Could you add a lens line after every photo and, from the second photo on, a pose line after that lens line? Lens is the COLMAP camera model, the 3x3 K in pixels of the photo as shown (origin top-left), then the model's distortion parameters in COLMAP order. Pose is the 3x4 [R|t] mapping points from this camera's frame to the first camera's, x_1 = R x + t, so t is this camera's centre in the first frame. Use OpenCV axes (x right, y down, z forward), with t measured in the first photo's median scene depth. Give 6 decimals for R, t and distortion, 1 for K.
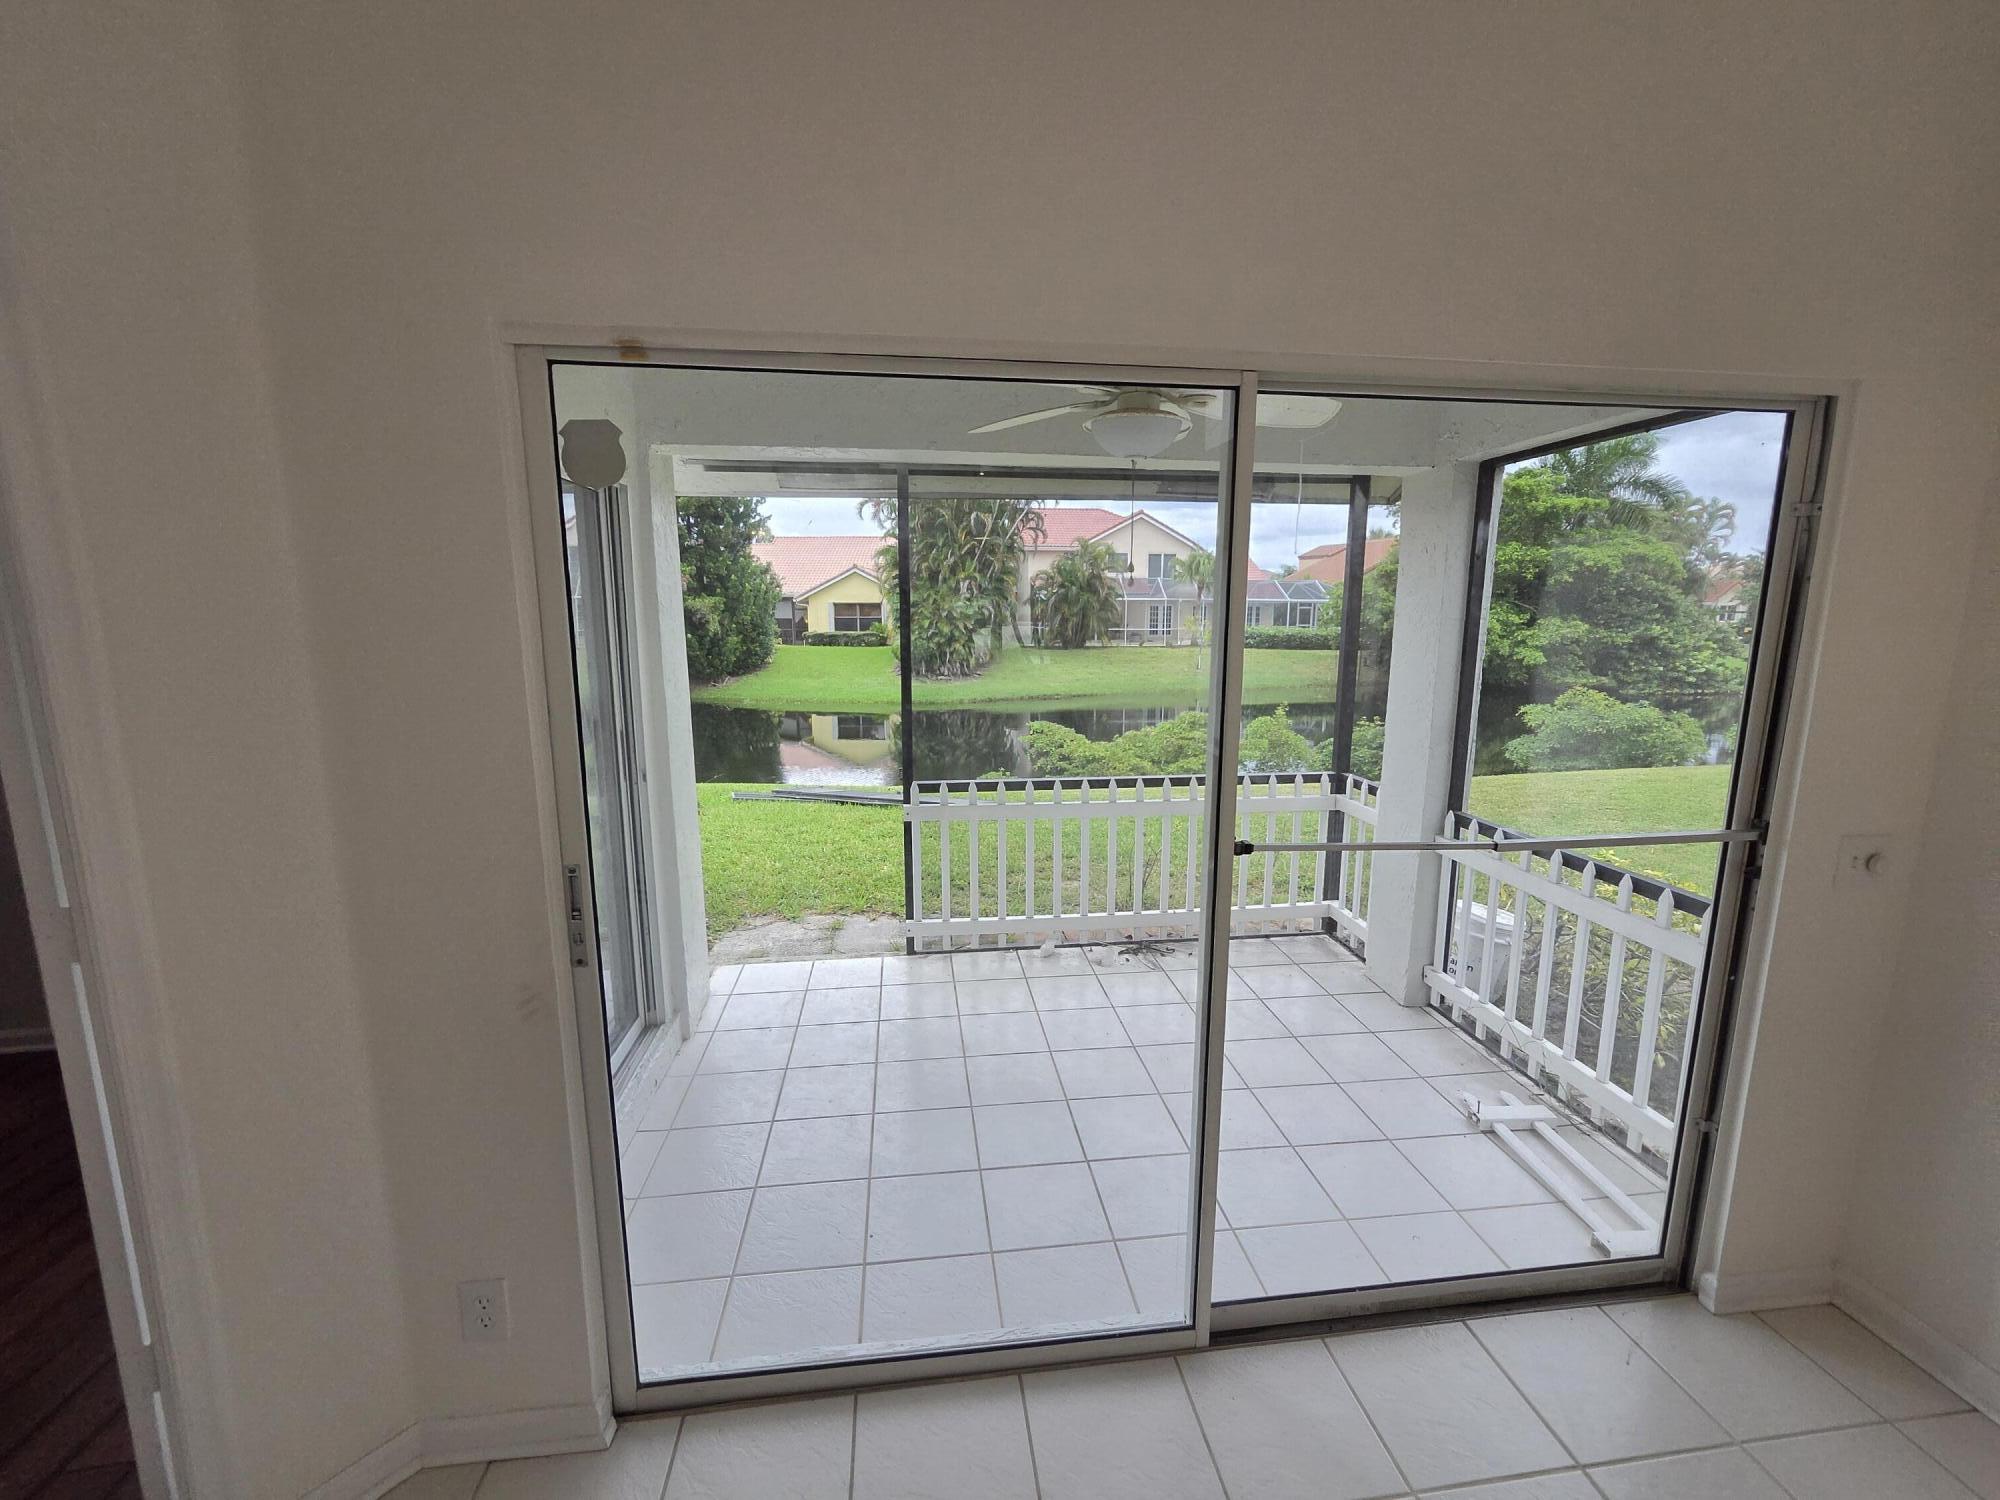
lens RADIAL K [[822.2, 0, 1019.9], [0, 822.2, 744.4], [0, 0, 1]] dist [-0.002588, 0.000994]
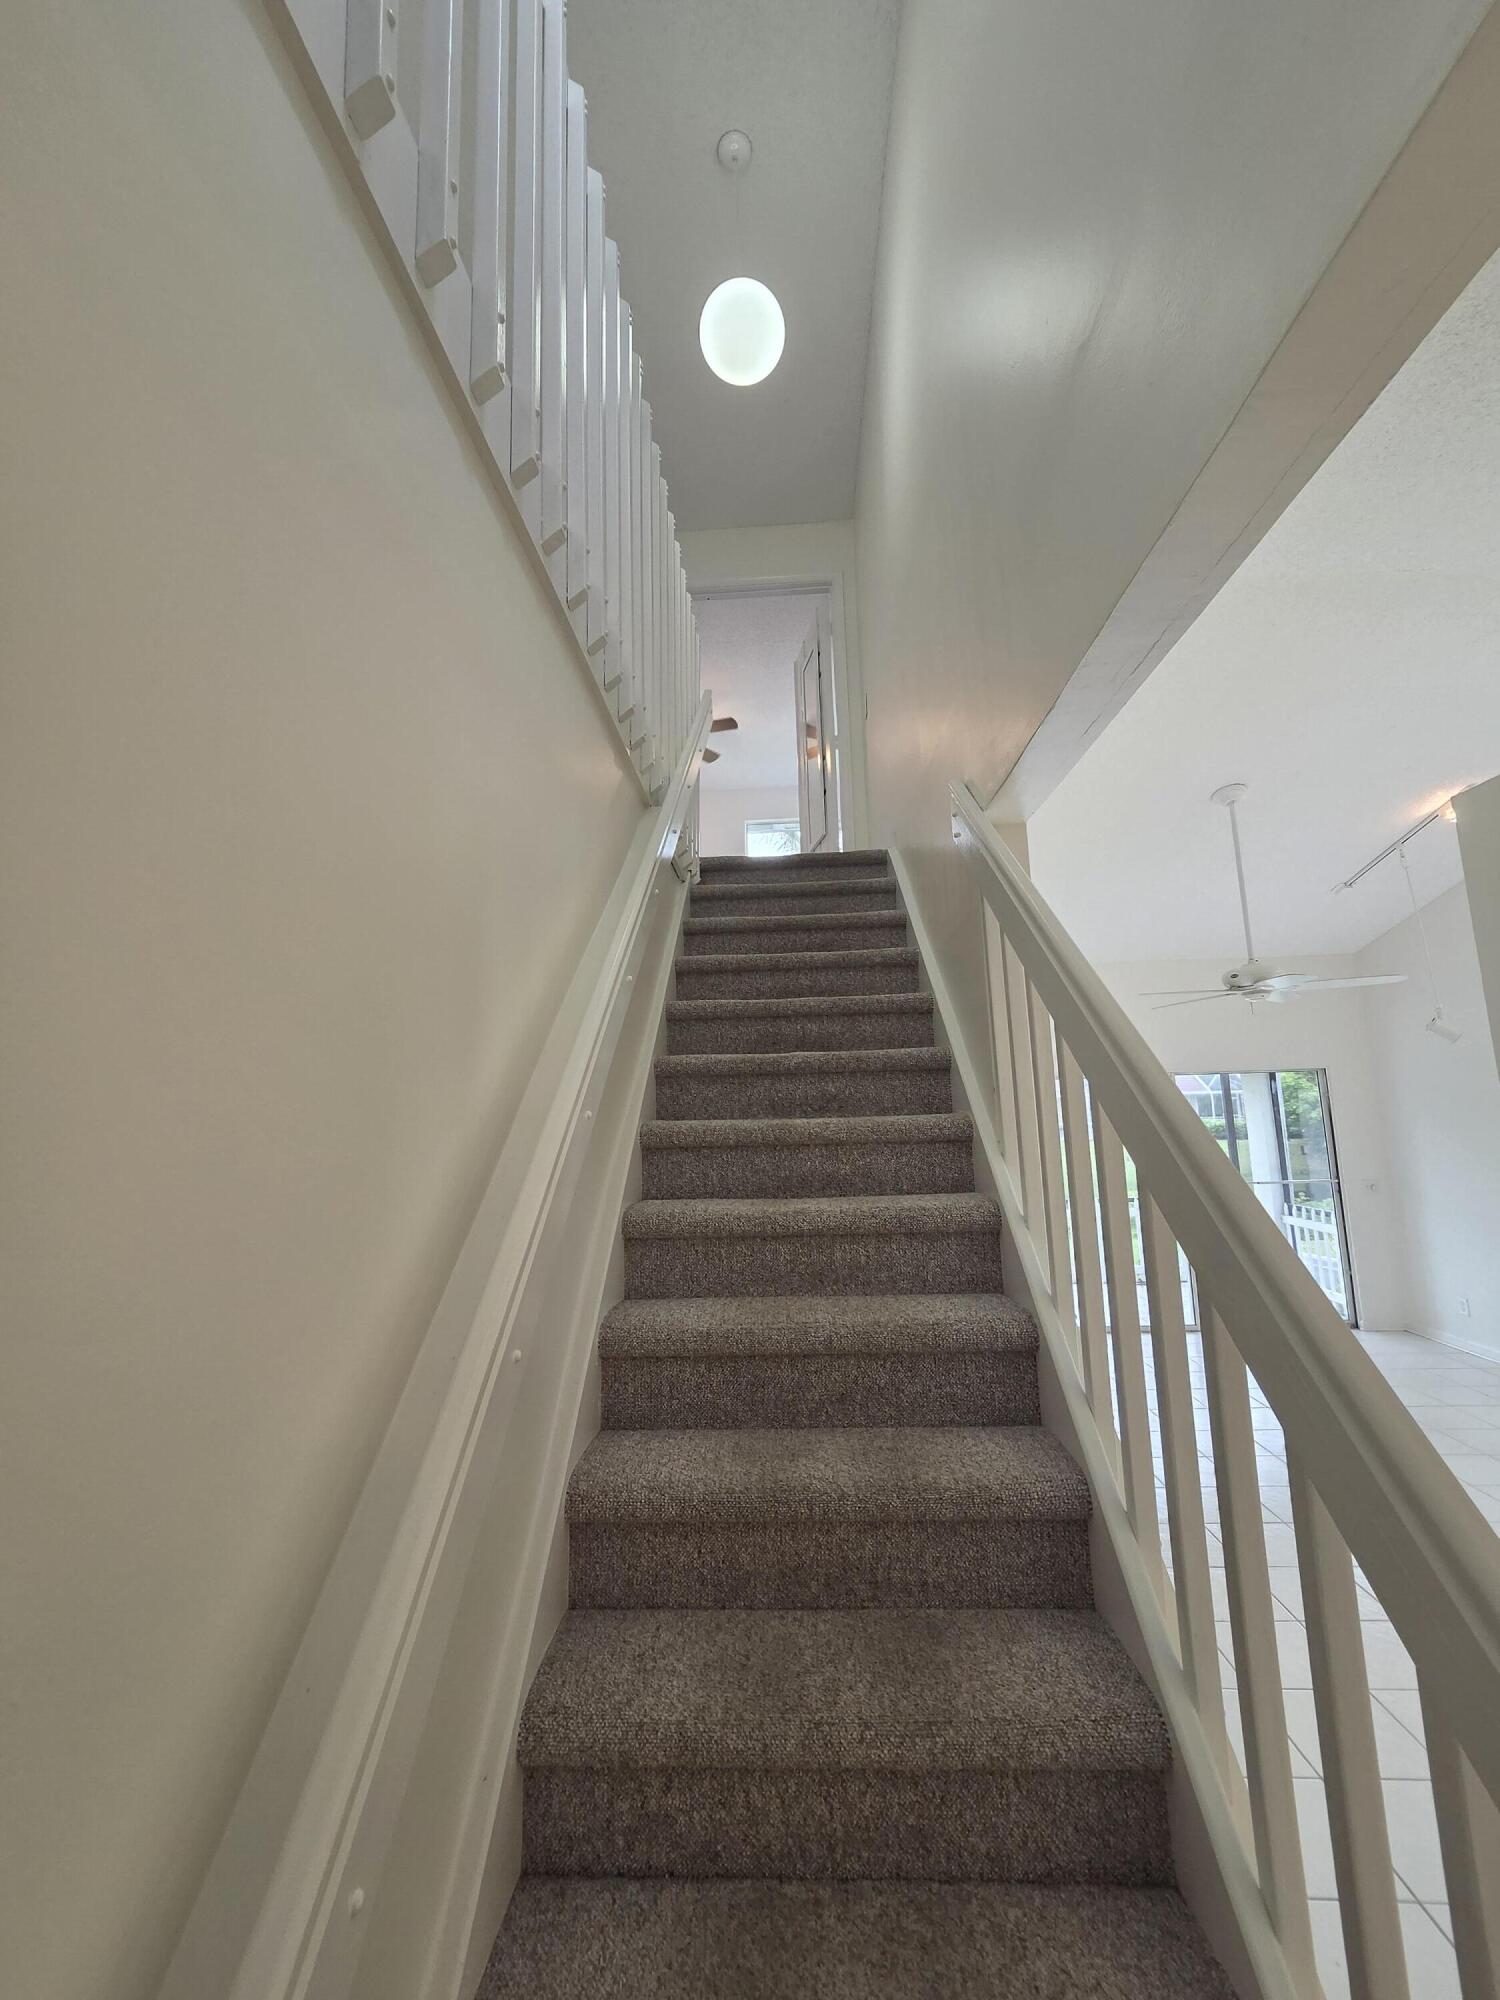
lens RADIAL K [[822.2, 0, 760.9], [0, 822.2, 982.8], [0, 0, 1]] dist [-0.002588, 0.000994]
pose [[0.981569, -0.063001, -0.180426, -0.048584], [0.003849, 0.950426, -0.310927, 0.021126], [0.191070, 0.304502, 0.933151, -0.168481]]
